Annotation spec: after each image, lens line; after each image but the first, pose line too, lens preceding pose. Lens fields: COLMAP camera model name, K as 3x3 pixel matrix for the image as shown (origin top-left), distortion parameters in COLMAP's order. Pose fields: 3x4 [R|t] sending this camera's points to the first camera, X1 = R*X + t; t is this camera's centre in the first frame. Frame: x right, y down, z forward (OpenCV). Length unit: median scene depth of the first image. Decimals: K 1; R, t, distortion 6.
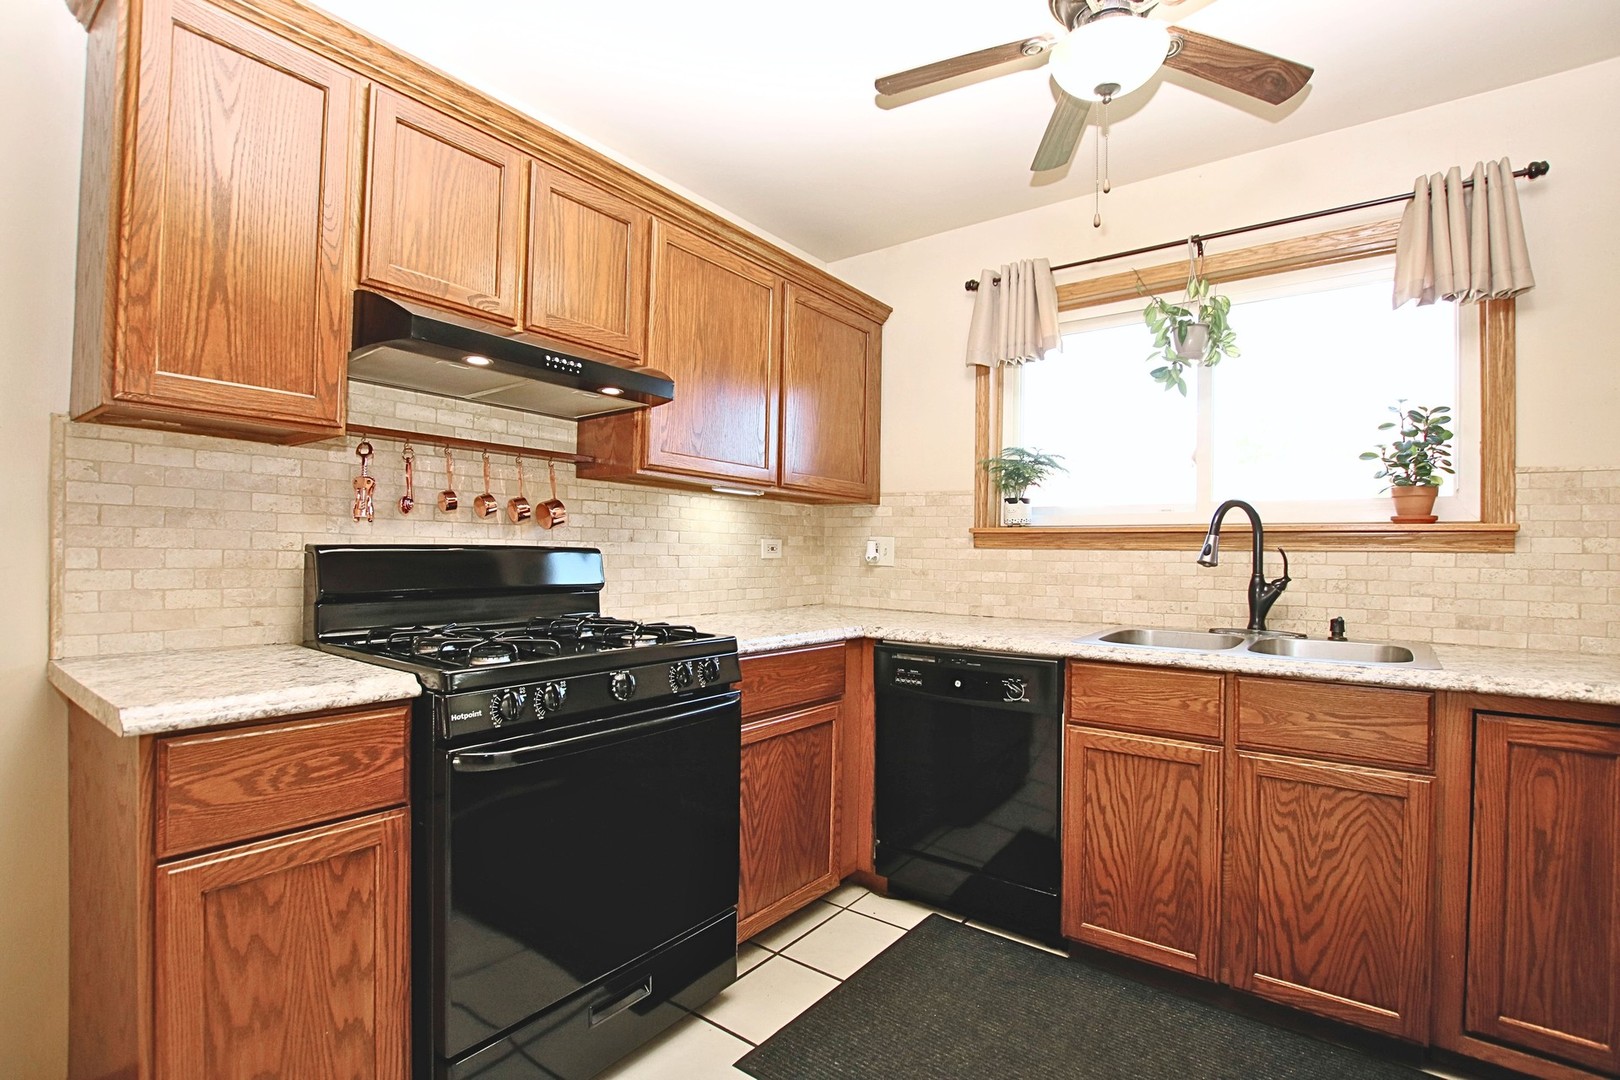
lens RADIAL K [[755.7, 0, 820.6], [0, 755.7, 543.5], [0, 0, 1]] dist [-0.017858, -0.000390]
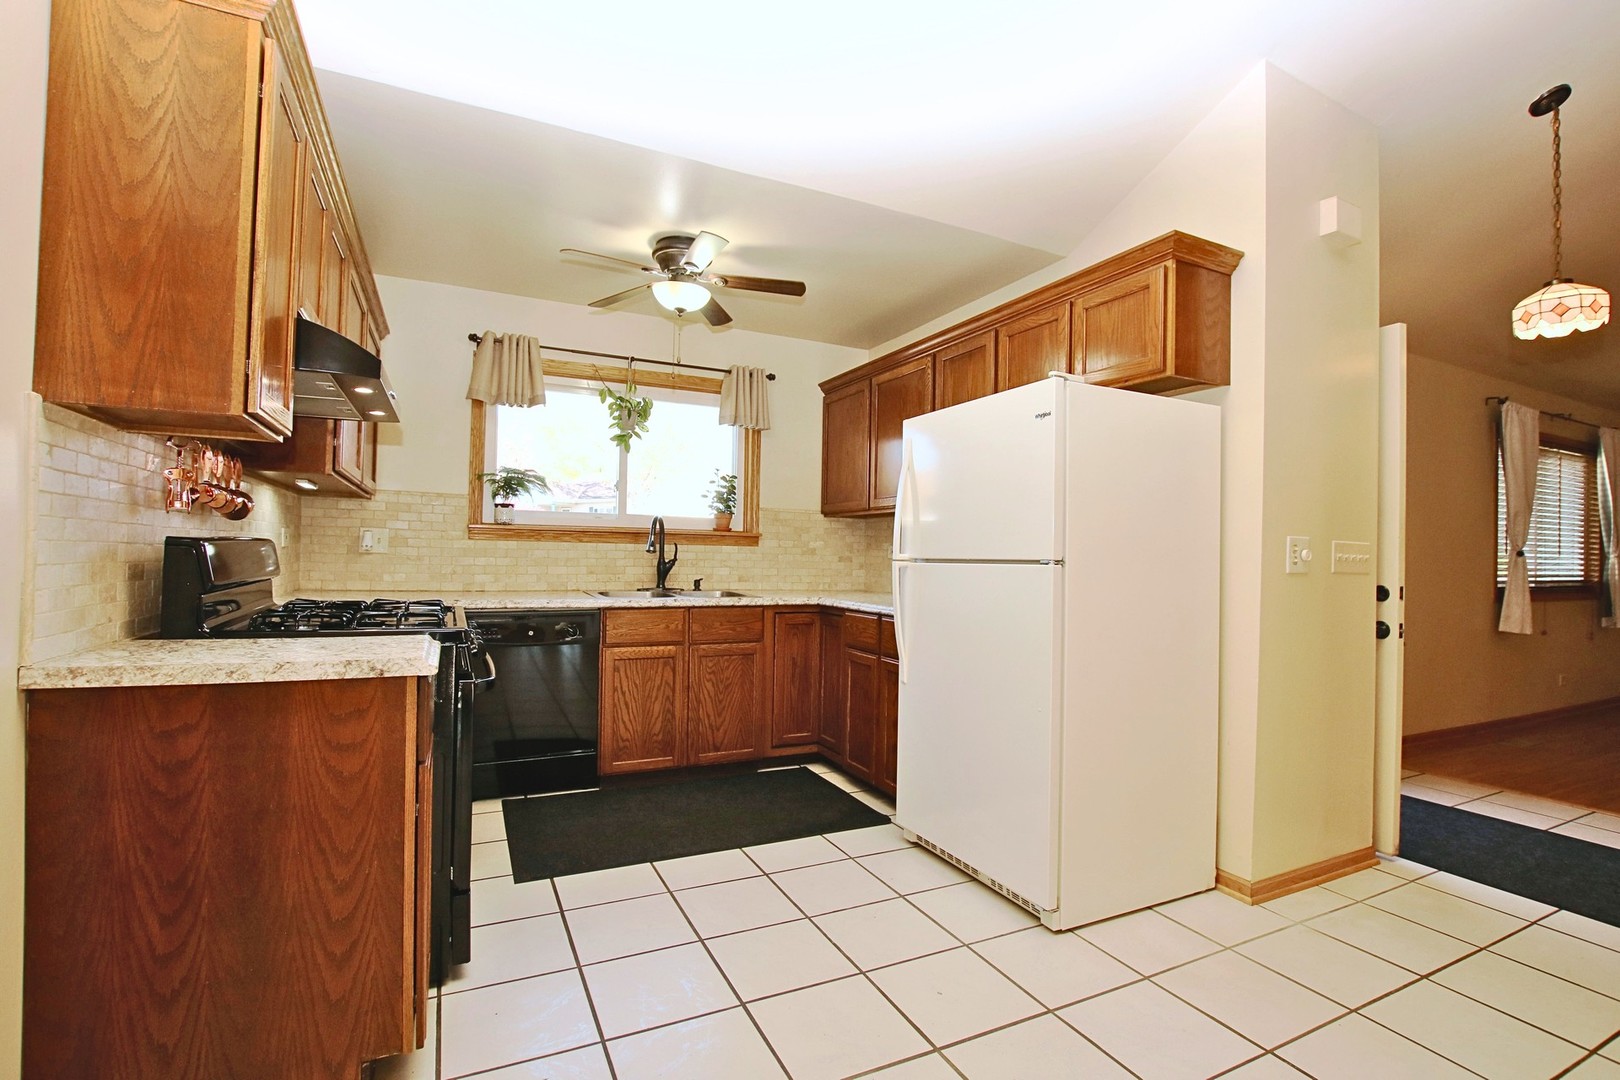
lens RADIAL K [[755.7, 0, 808.5], [0, 755.7, 541.2], [0, 0, 1]] dist [-0.017858, -0.000390]
pose [[0.468644, 0.009329, 0.883338, -0.890344], [-0.025090, 0.999681, 0.002754, -0.011781], [-0.883031, -0.023454, 0.468728, -0.168890]]
